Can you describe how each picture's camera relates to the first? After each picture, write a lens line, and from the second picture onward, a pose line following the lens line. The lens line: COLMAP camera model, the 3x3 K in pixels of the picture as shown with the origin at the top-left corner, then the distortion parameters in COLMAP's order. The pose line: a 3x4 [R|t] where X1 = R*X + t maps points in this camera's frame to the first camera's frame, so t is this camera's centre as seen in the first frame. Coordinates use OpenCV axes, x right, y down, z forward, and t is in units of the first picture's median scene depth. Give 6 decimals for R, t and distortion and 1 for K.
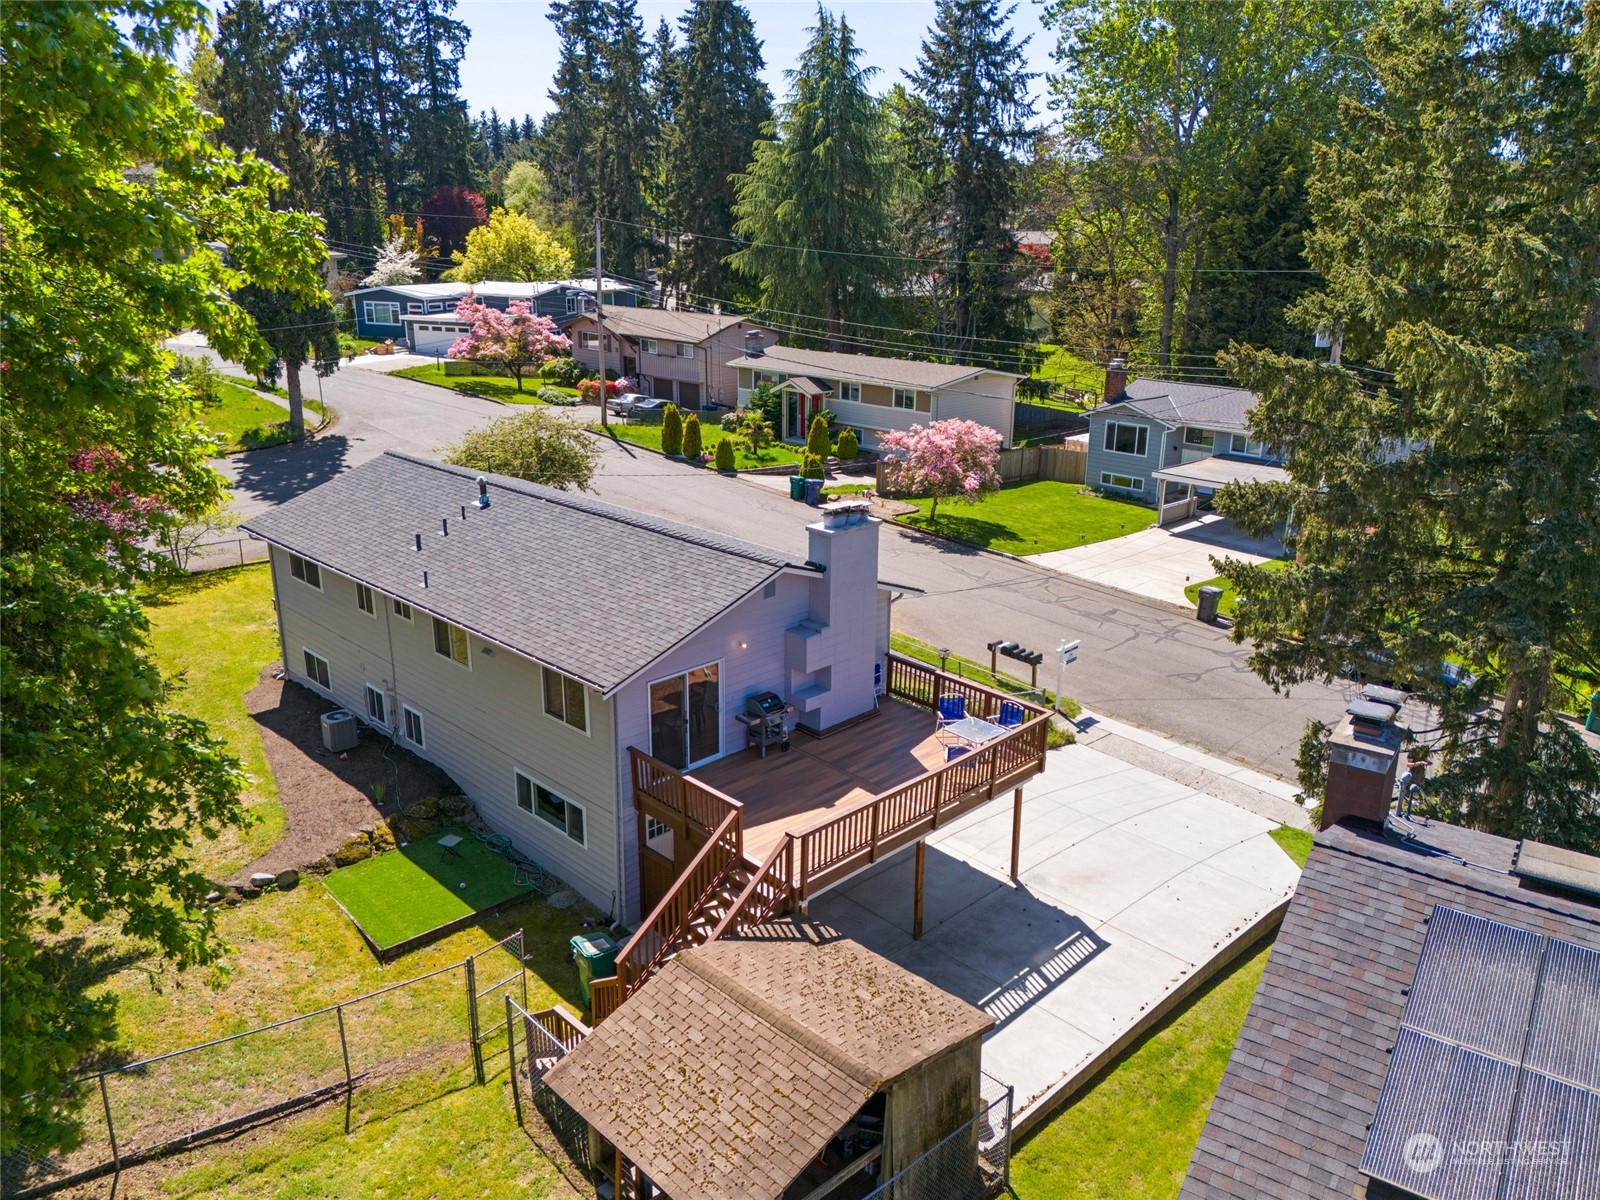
lens RADIAL K [[1177.1, 0, 800.0], [0, 1177.1, 600.0], [0, 0, 1]] dist [0.069656, -0.062018]
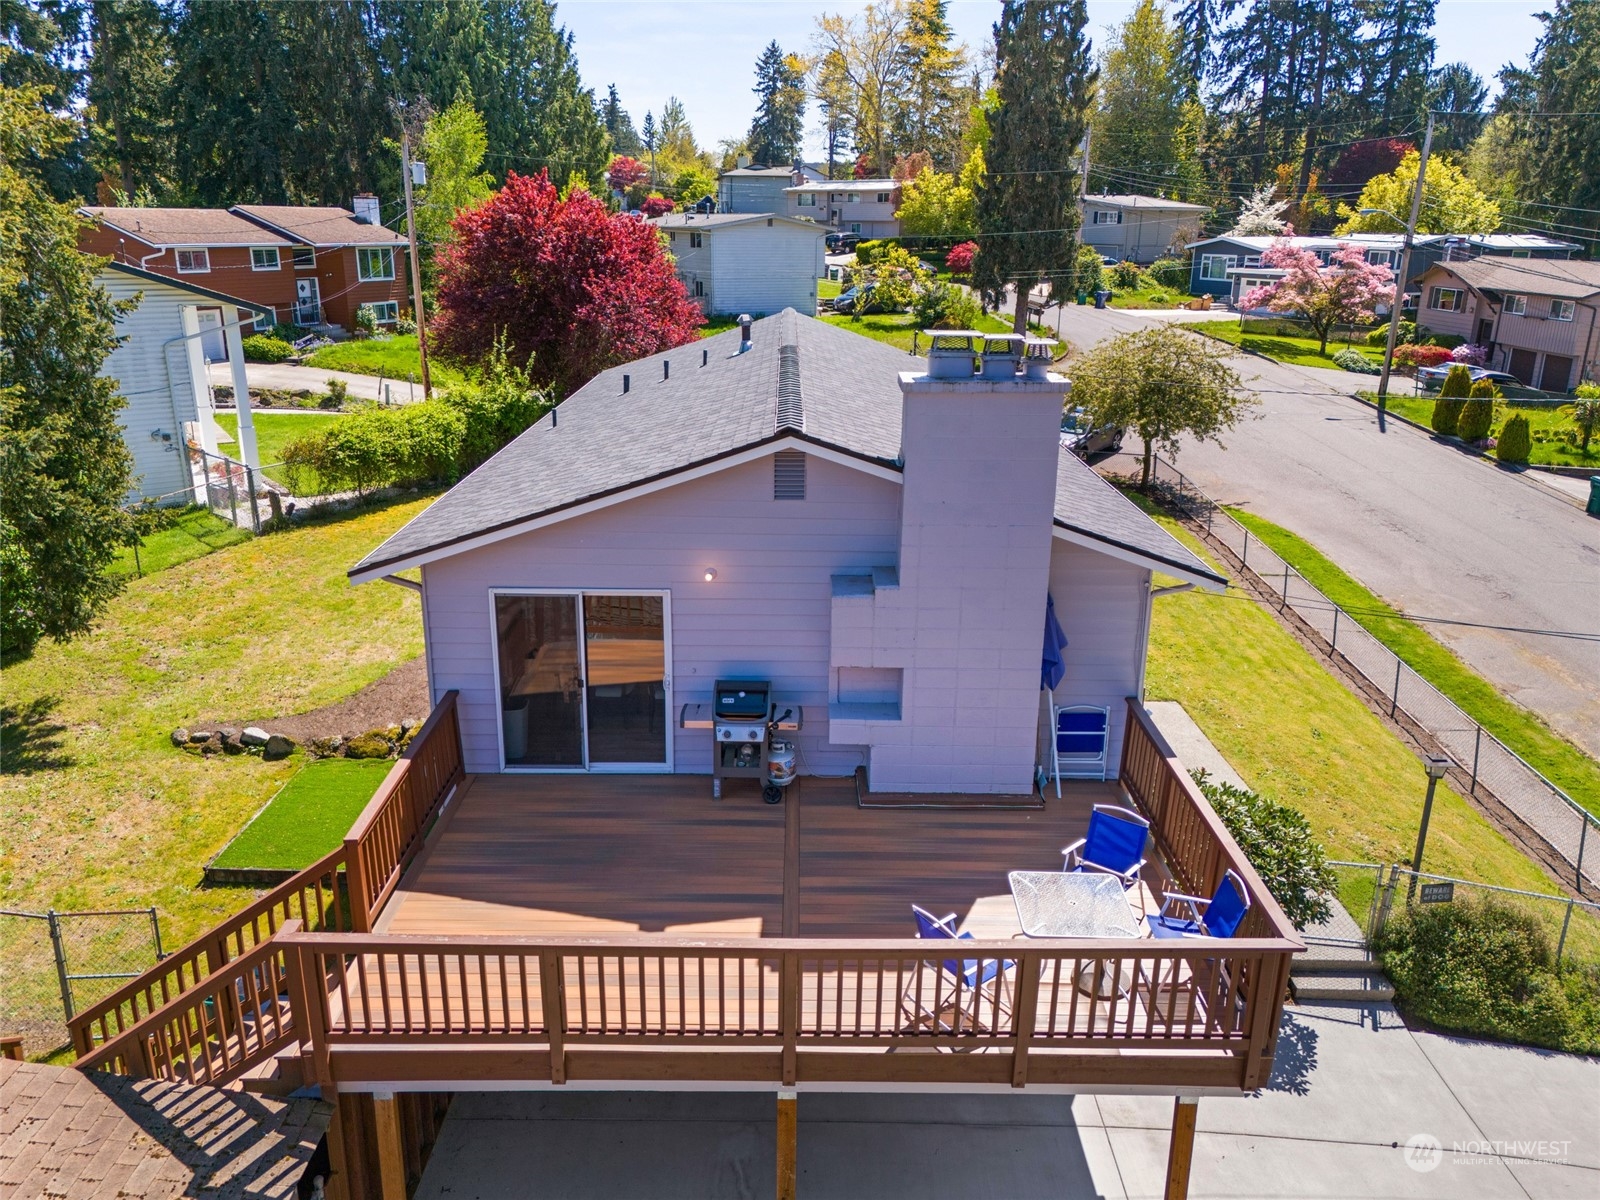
lens RADIAL K [[1177.1, 0, 800.0], [0, 1177.1, 600.0], [0, 0, 1]] dist [0.069656, -0.062018]
pose [[0.712994, 0.214355, -0.667601, 0.089600], [-0.218012, 0.972704, 0.079483, -0.000175], [0.666416, 0.088874, 0.740264, 0.173483]]
